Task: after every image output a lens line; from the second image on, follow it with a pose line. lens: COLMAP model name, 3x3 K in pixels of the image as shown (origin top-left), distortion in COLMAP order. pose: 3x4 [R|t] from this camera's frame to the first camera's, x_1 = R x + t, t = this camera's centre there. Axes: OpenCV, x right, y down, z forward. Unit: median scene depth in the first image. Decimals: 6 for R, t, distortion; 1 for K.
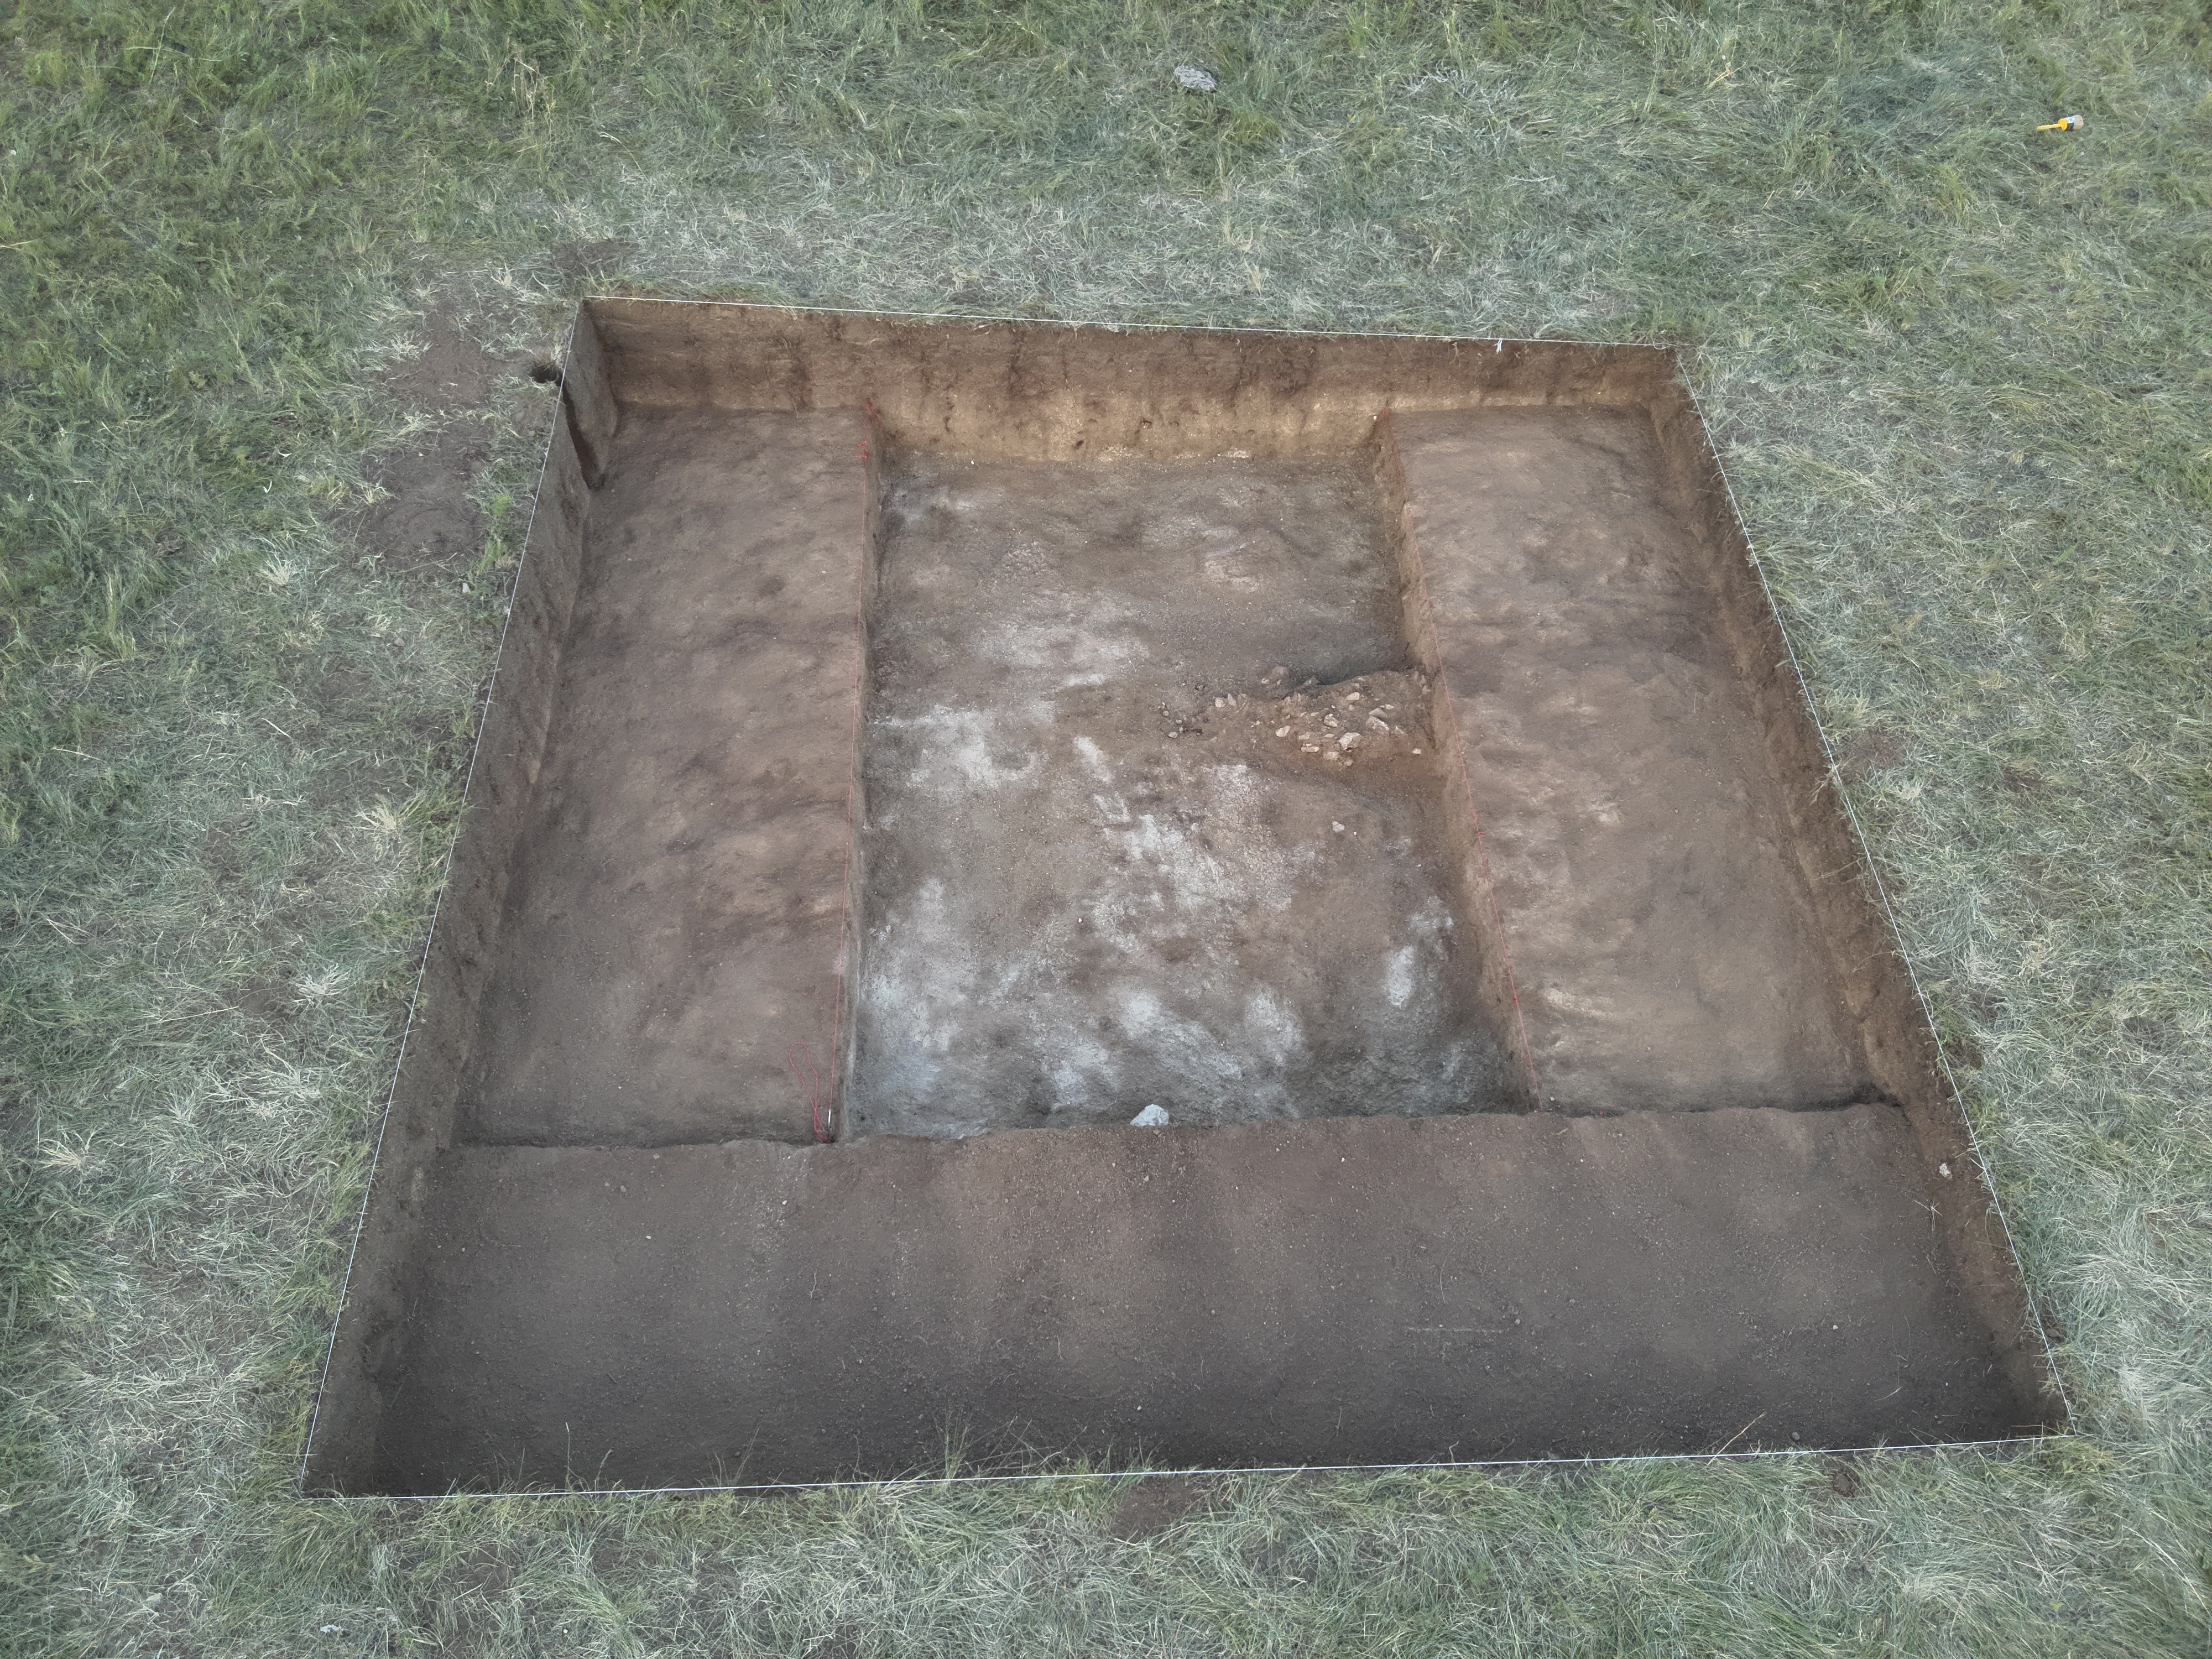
lens RADIAL K [[1555.8, 0, 1086.6], [0, 1555.8, 817.9], [0, 0, 1]] dist [0.053010, -0.096809]
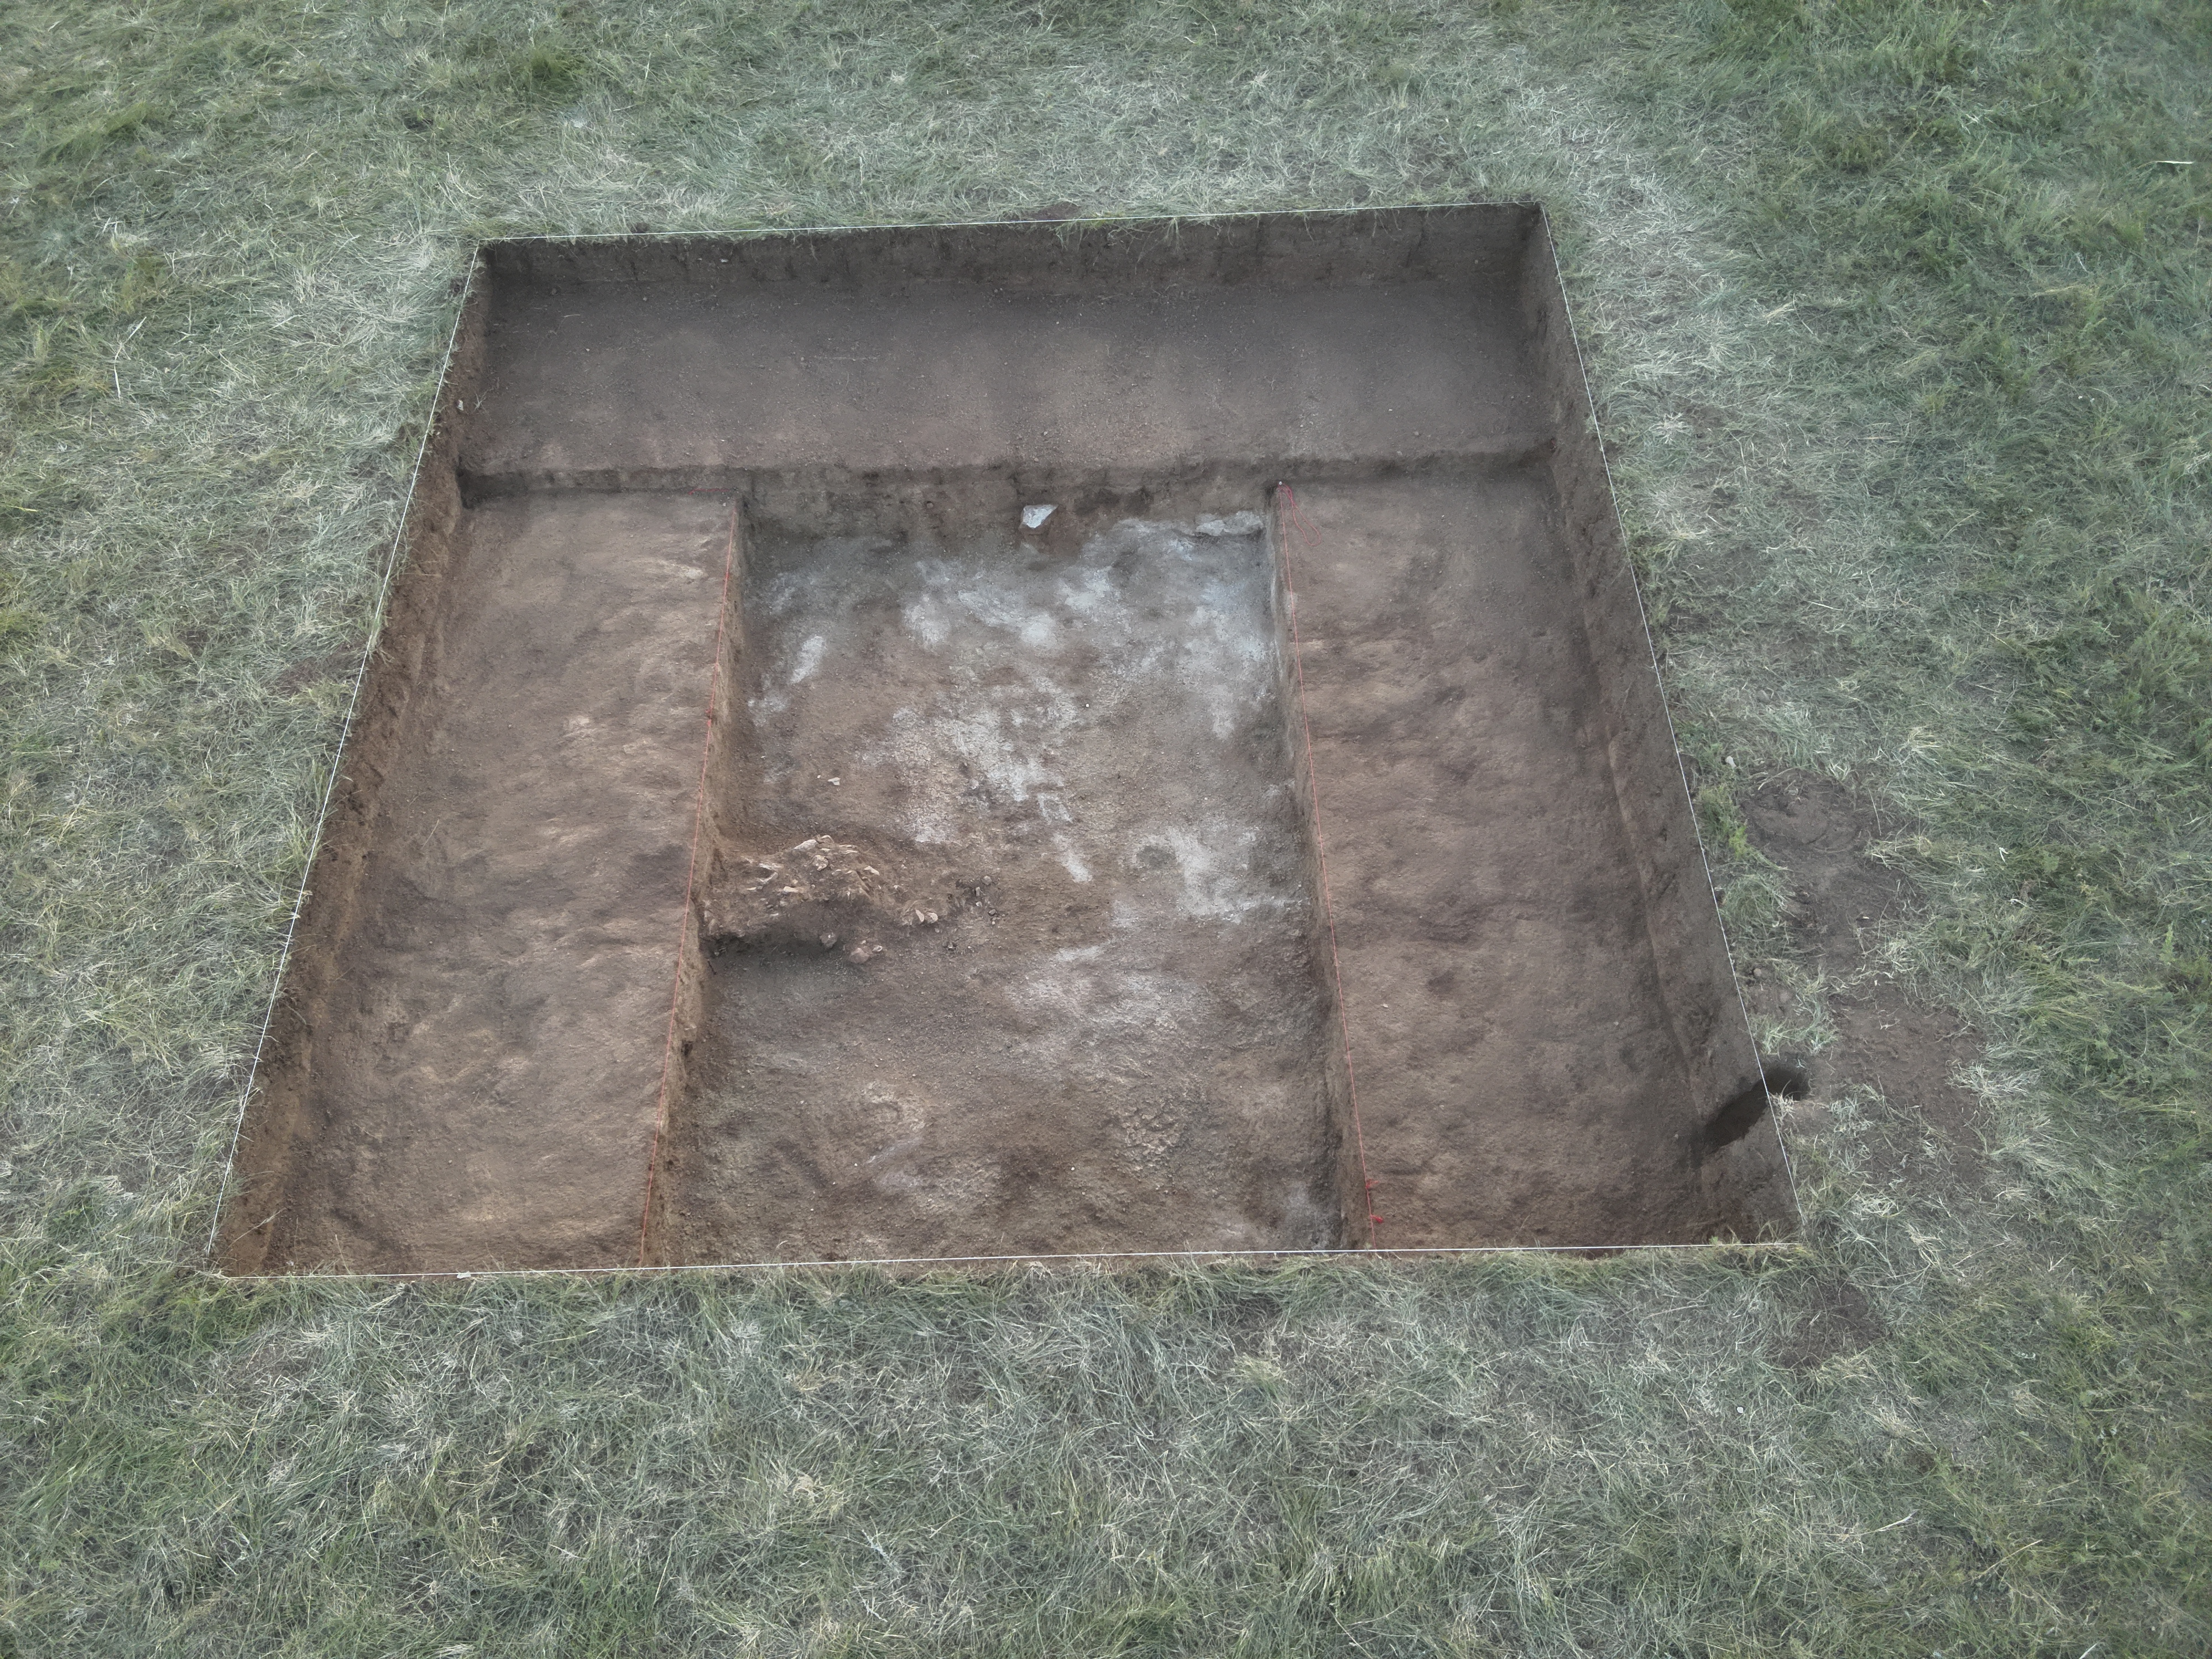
lens RADIAL K [[1555.8, 0, 1098.9], [0, 1555.8, 815.8], [0, 0, 1]] dist [0.053010, -0.096809]
pose [[-0.999097, -0.030772, -0.029293, 0.017381], [-0.014207, -0.407805, 0.912958, -0.957309], [-0.040040, 0.912550, 0.407000, 0.607022]]
